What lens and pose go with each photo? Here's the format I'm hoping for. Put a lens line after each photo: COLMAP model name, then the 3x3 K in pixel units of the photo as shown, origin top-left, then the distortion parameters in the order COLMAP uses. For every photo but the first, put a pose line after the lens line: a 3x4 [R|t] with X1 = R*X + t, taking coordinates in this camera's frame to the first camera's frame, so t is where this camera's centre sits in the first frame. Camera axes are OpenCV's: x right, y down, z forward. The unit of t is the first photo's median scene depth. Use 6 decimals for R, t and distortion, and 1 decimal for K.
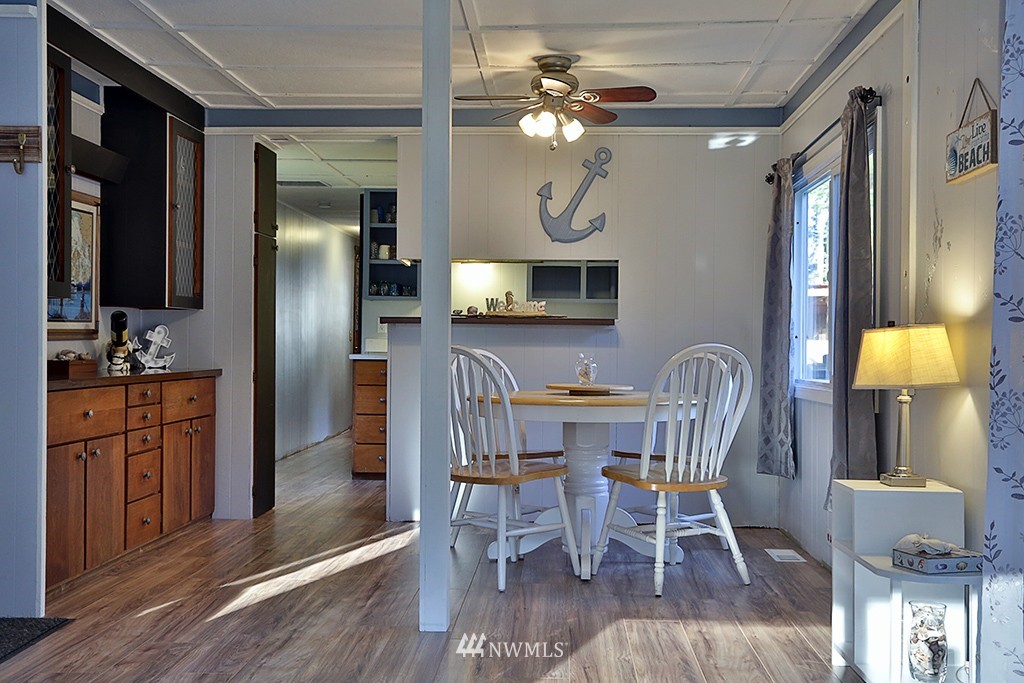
lens RADIAL K [[1029.4, 0, 512.0], [0, 1029.4, 341.2], [0, 0, 1]] dist [-0.094957, 0.000000]
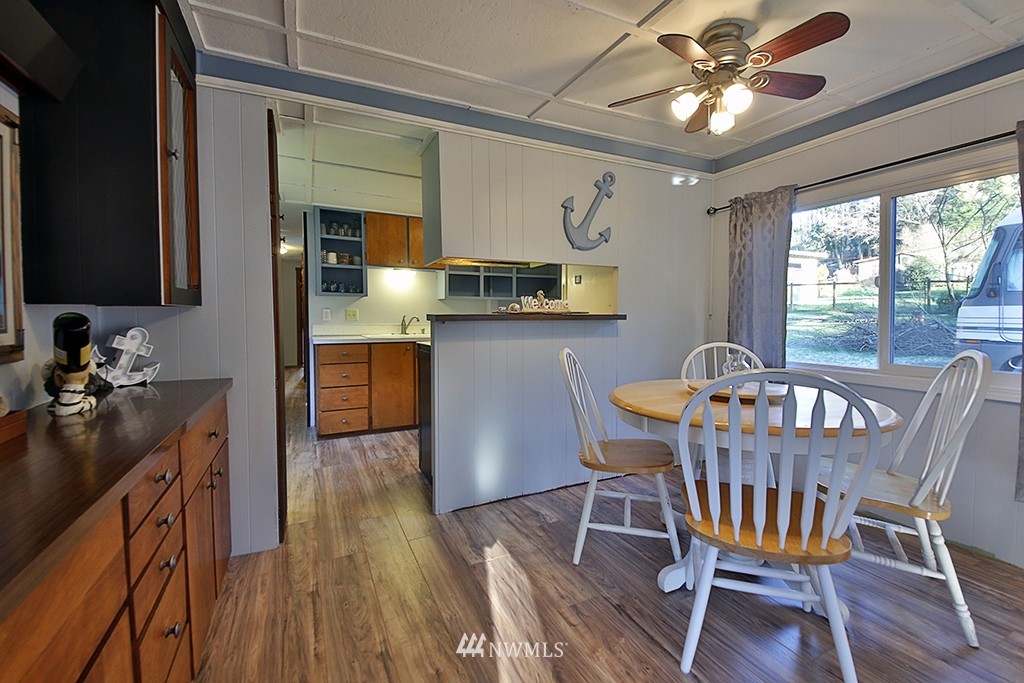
lens RADIAL K [[436.5, 0, 520.4], [0, 436.5, 332.5], [0, 0, 1]] dist [-0.016975, -0.006115]
pose [[0.884832, -0.026198, 0.465173, -0.243357], [0.006828, 0.999040, 0.043277, -0.023902], [-0.465860, -0.035116, 0.884161, 0.593406]]
